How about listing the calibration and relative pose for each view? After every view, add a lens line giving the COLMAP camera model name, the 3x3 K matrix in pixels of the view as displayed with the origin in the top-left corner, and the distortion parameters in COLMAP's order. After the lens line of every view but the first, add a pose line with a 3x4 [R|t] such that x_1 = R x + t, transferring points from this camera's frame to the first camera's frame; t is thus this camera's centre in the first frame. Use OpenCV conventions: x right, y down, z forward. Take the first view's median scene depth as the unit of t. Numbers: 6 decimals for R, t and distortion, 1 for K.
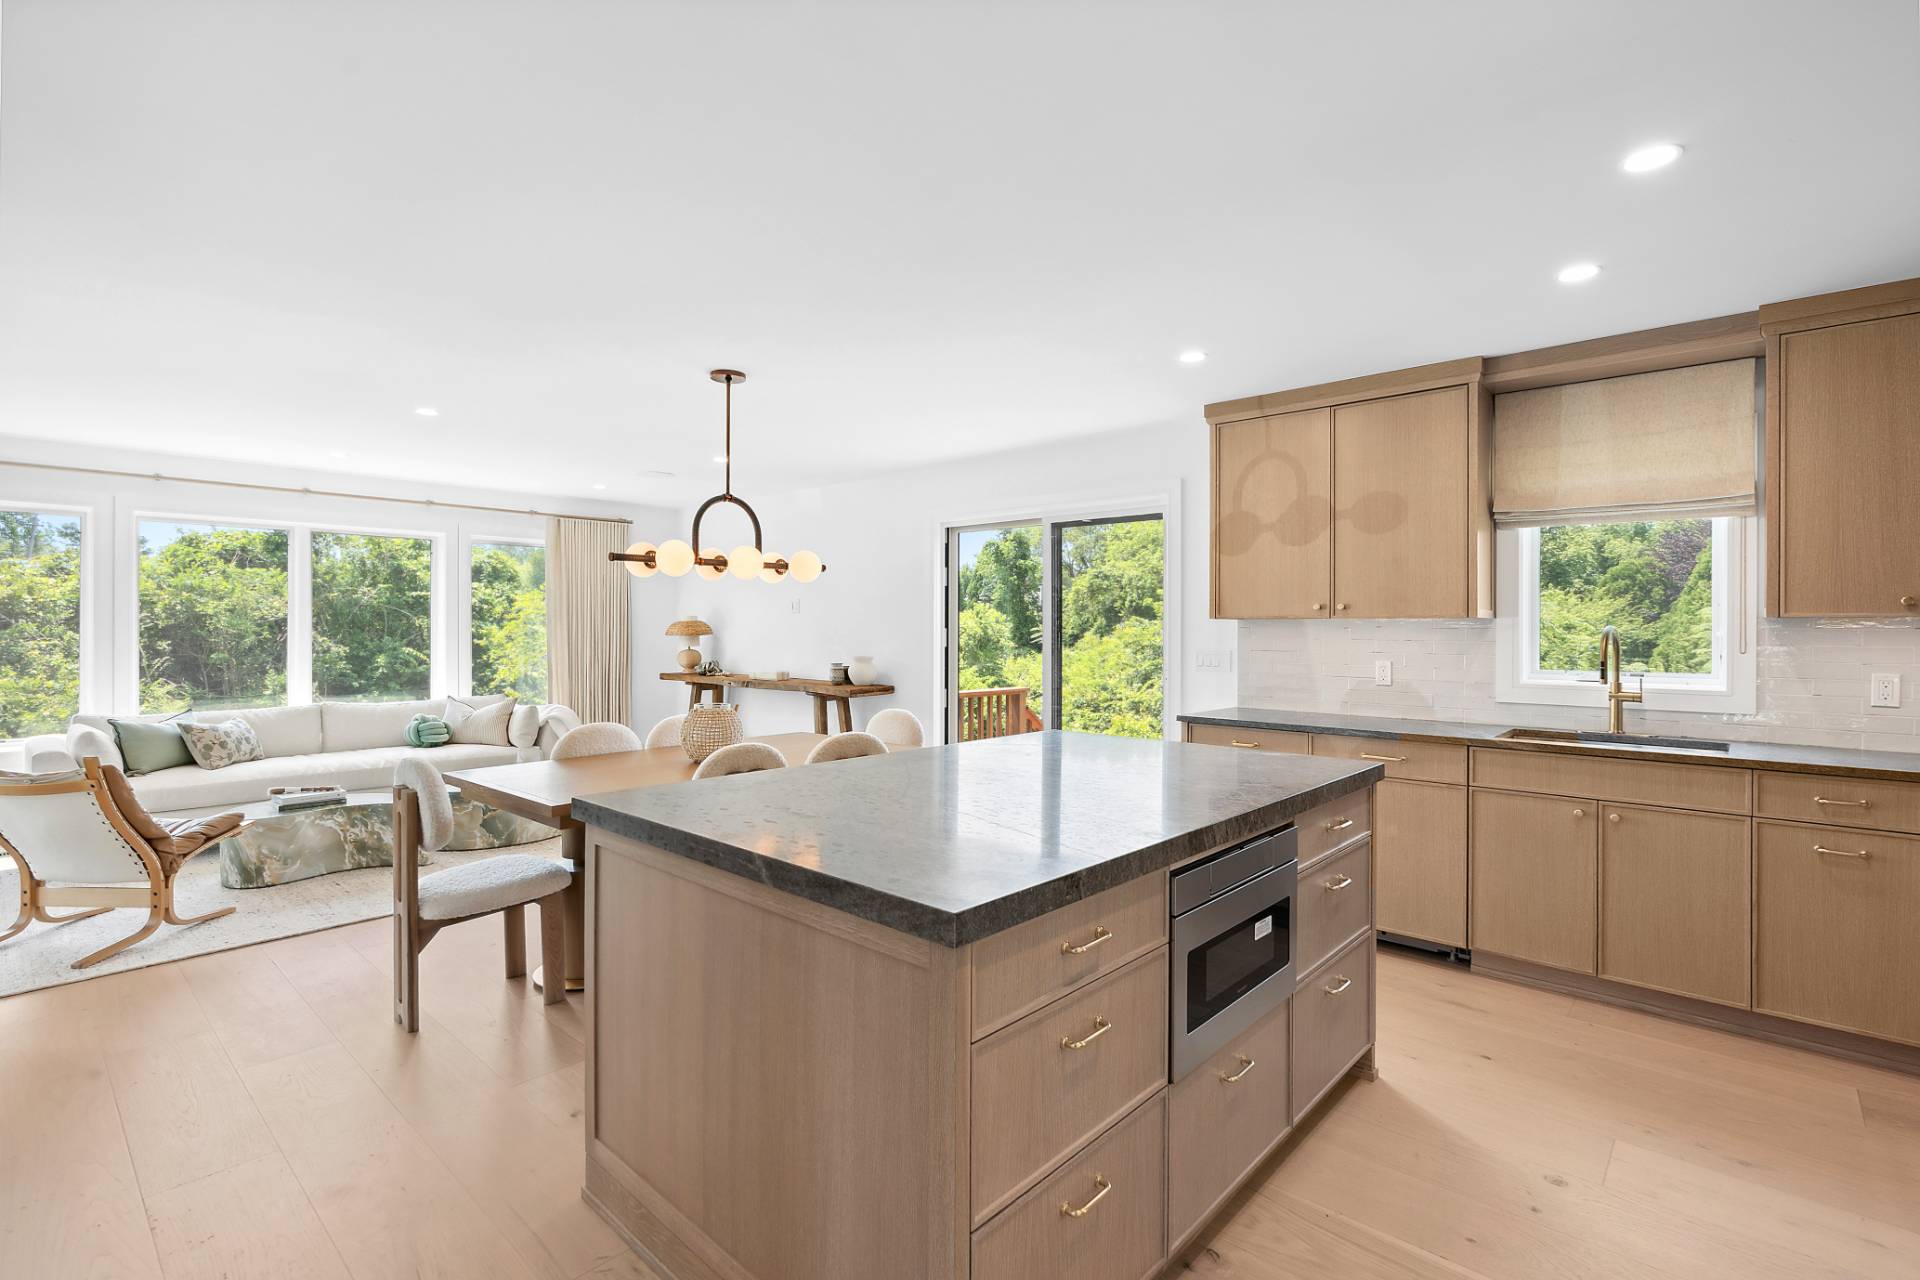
lens RADIAL K [[883.8, 0, 971.8], [0, 883.8, 621.4], [0, 0, 1]] dist [-0.009044, 0.002647]
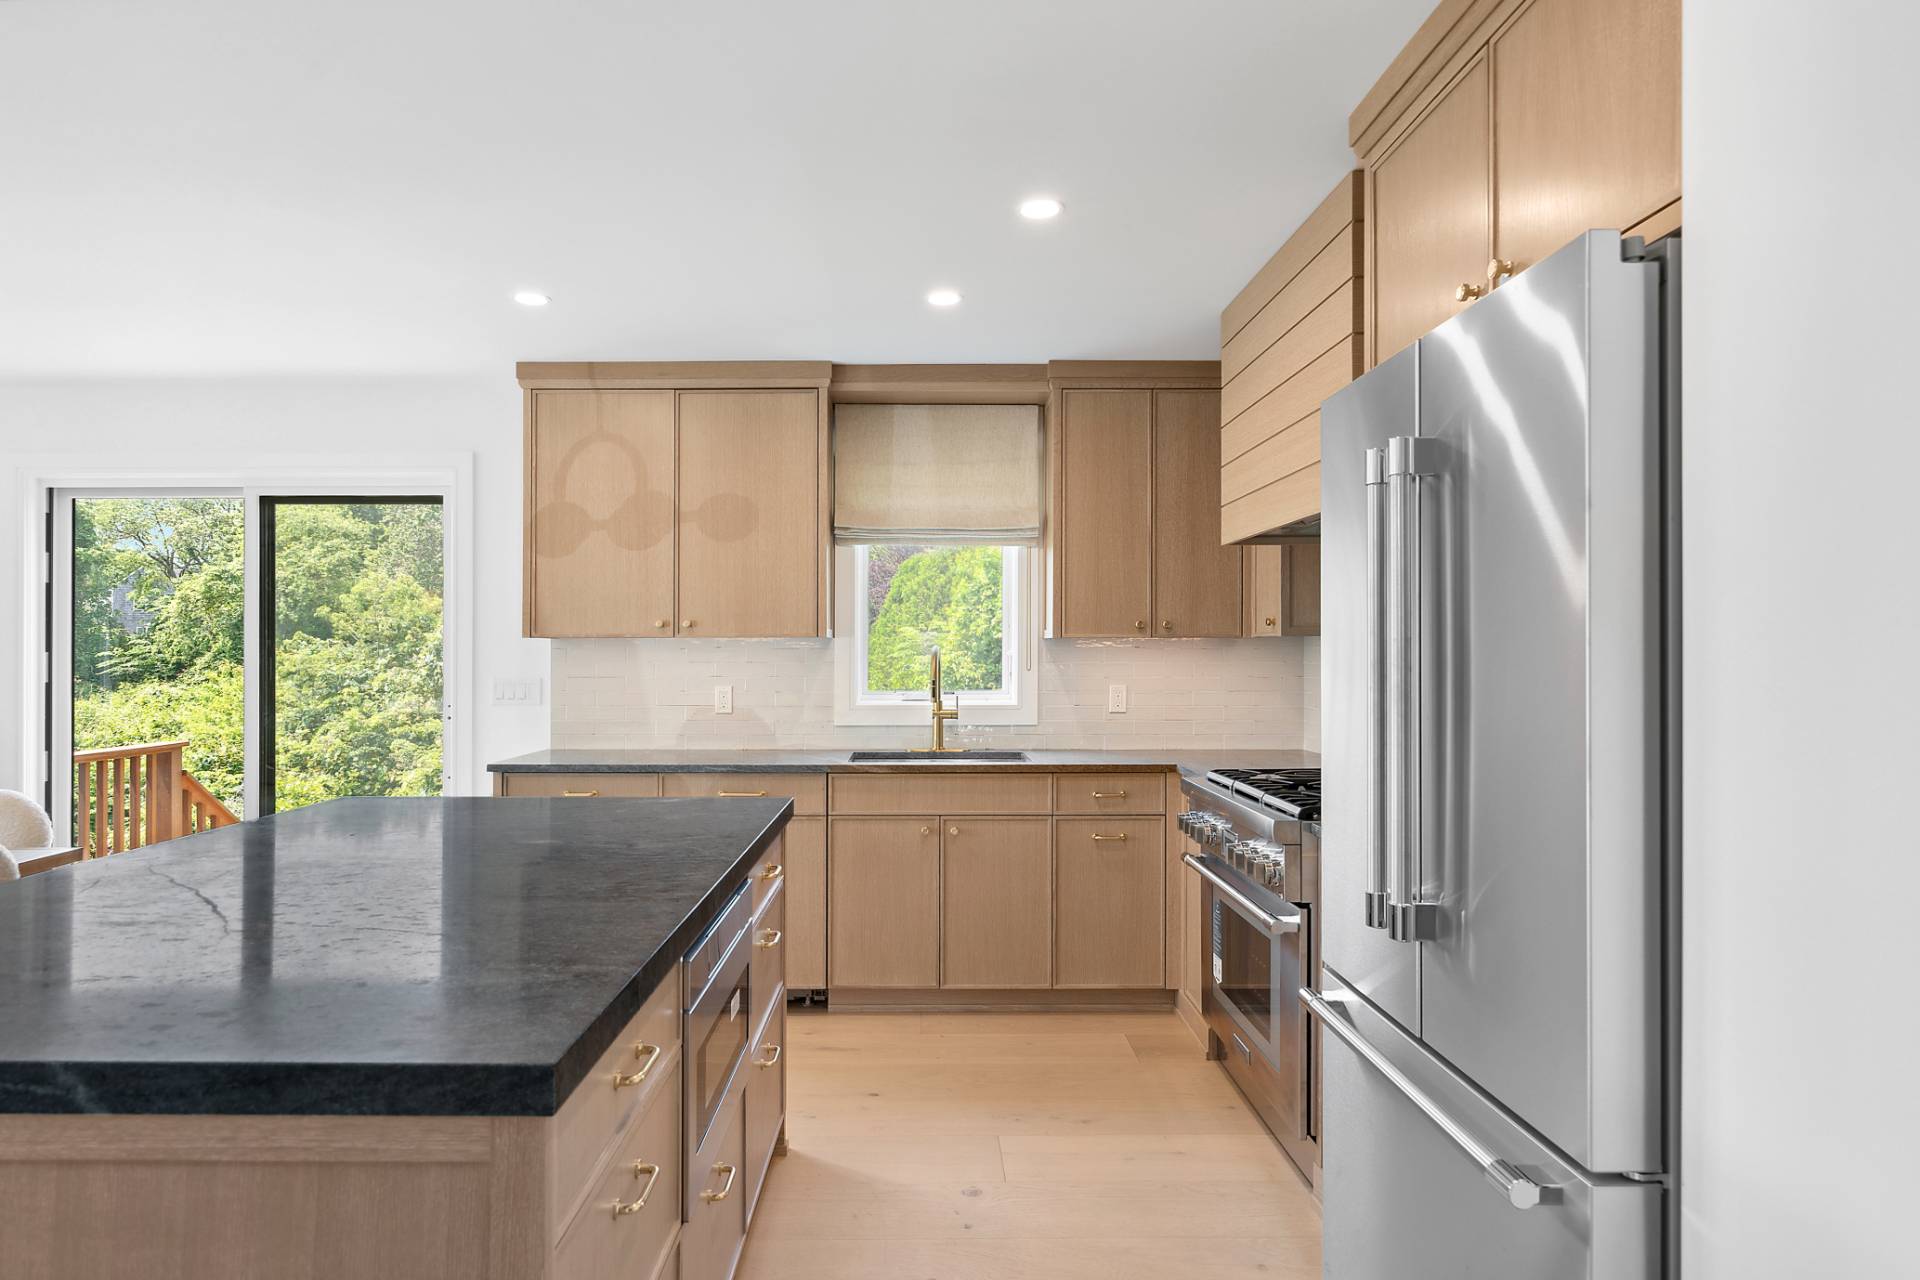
lens RADIAL K [[1079.6, 0, 941.0], [0, 1079.6, 641.0], [0, 0, 1]] dist [-0.008848, 0.002205]
pose [[0.744081, 0.001468, 0.668088, -0.109923], [-0.000541, 0.999999, -0.001594, 0.001860], [-0.668090, 0.000825, 0.744080, 0.056962]]
